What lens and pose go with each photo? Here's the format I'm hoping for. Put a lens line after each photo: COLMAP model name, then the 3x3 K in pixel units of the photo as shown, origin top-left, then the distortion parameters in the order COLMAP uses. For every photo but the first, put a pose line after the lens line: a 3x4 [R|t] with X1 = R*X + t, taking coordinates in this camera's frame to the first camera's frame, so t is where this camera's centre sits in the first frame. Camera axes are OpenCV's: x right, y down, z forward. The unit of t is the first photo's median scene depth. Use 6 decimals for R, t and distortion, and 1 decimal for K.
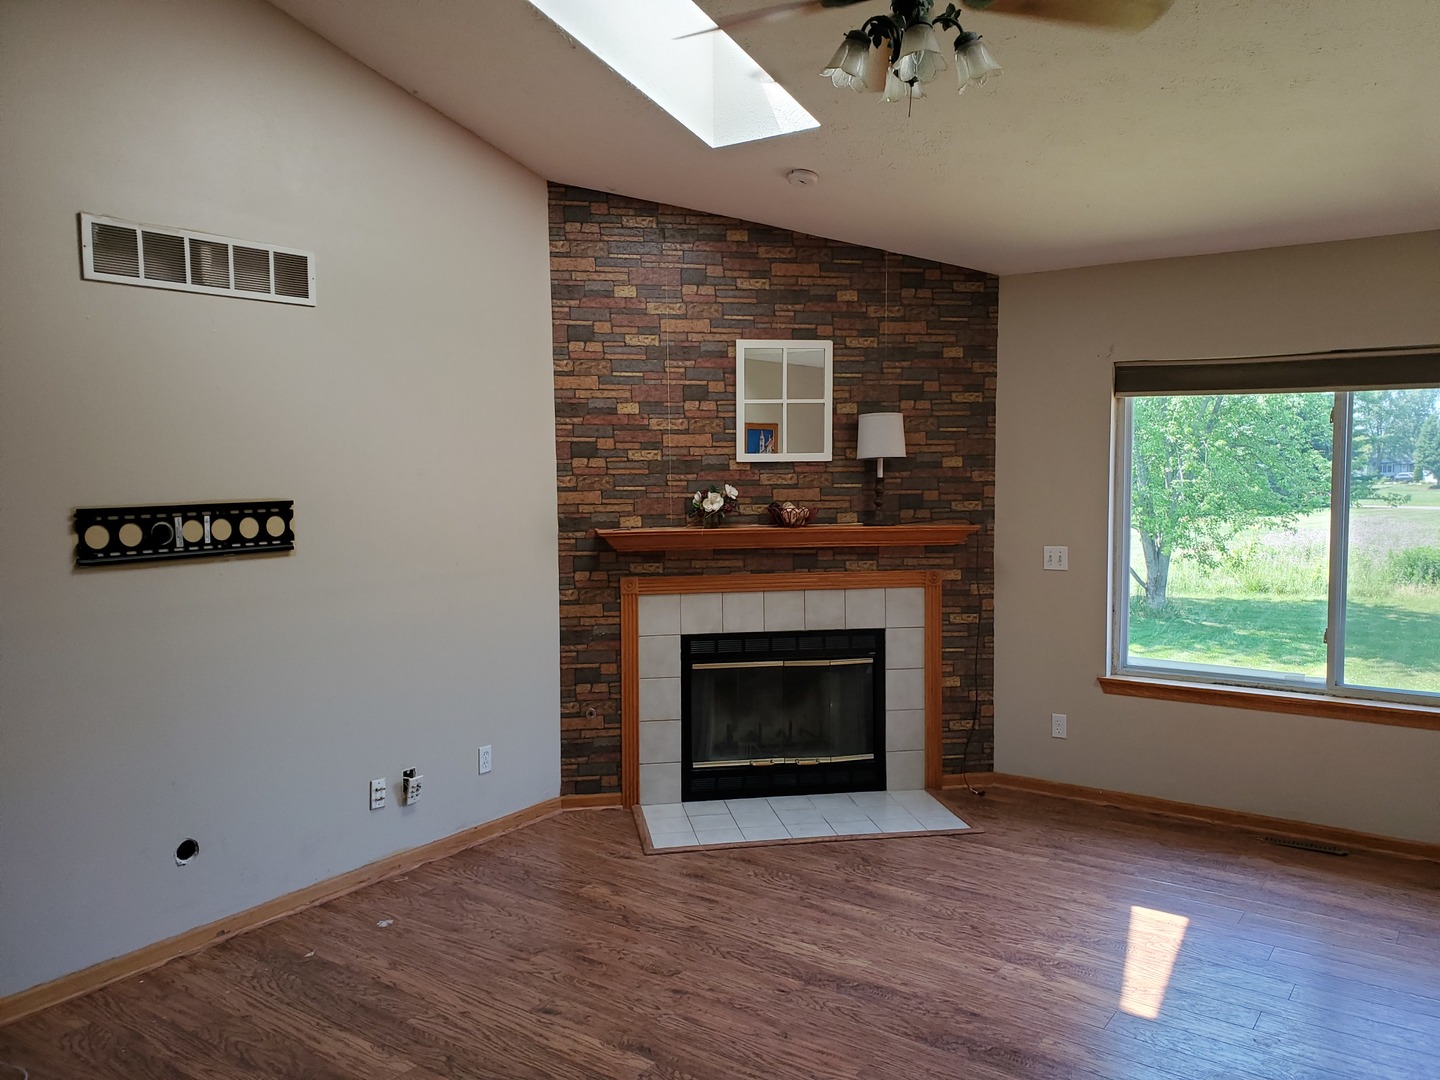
lens RADIAL K [[1124.2, 0, 721.9], [0, 1124.2, 546.3], [0, 0, 1]] dist [0.034951, -0.017916]
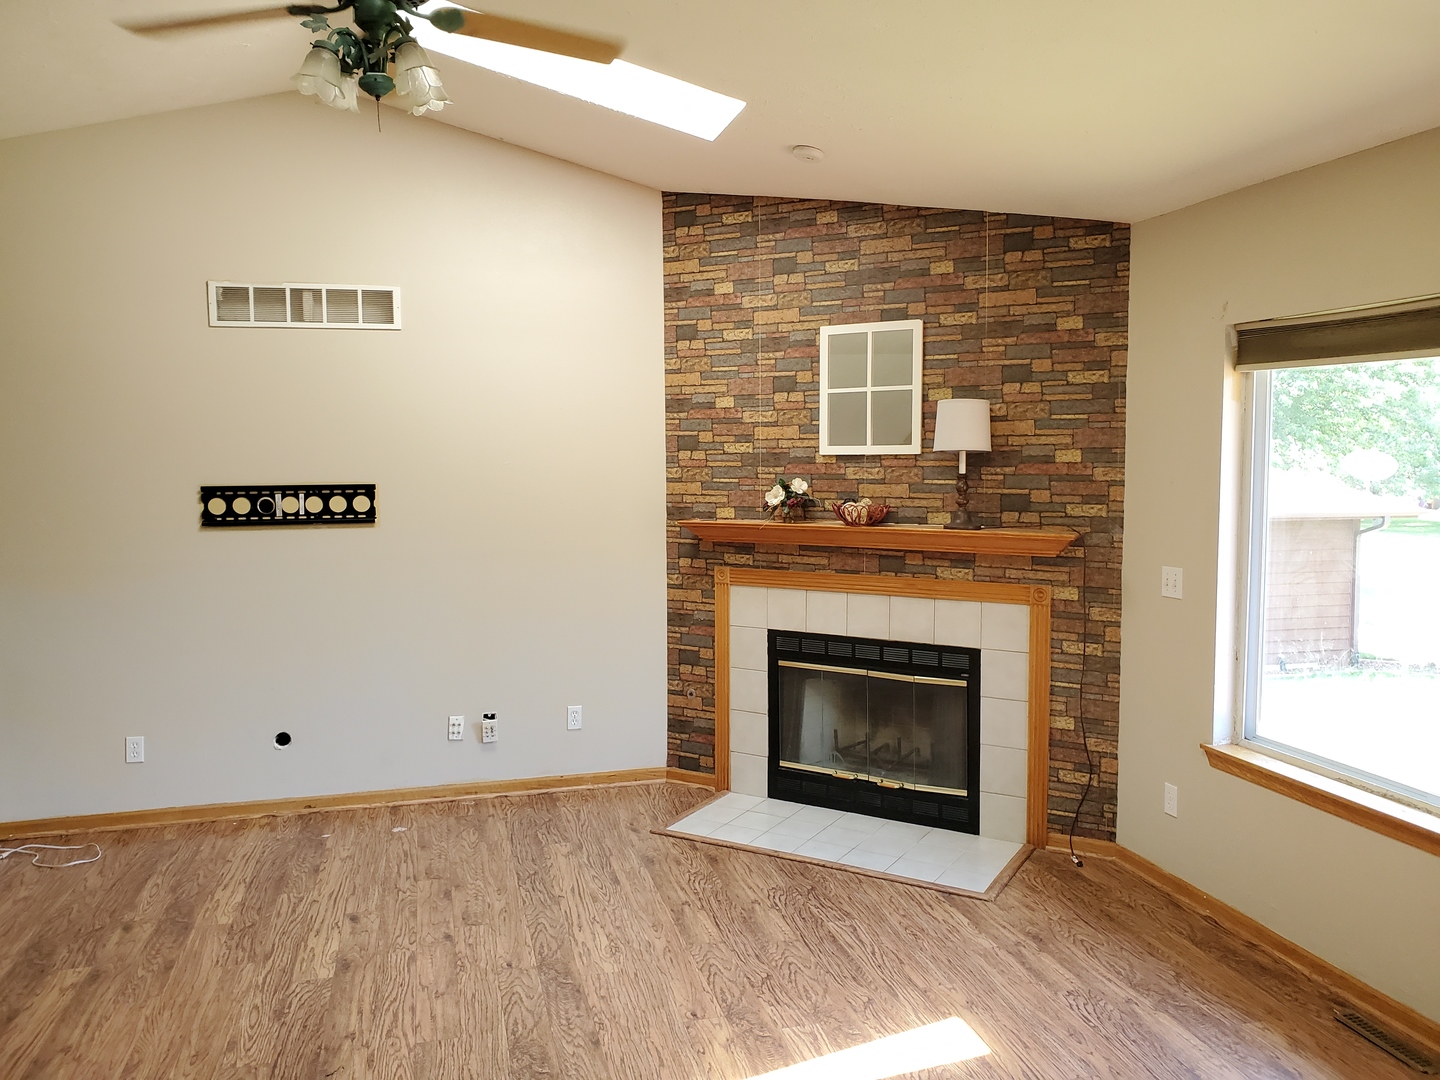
lens RADIAL K [[1124.2, 0, 720.0], [0, 1124.2, 534.9], [0, 0, 1]] dist [0.034951, -0.017916]
pose [[0.762865, 0.052752, -0.644402, 0.574218], [-0.050766, 0.998476, 0.021640, -0.023712], [0.644561, 0.016205, 0.764381, 0.216465]]
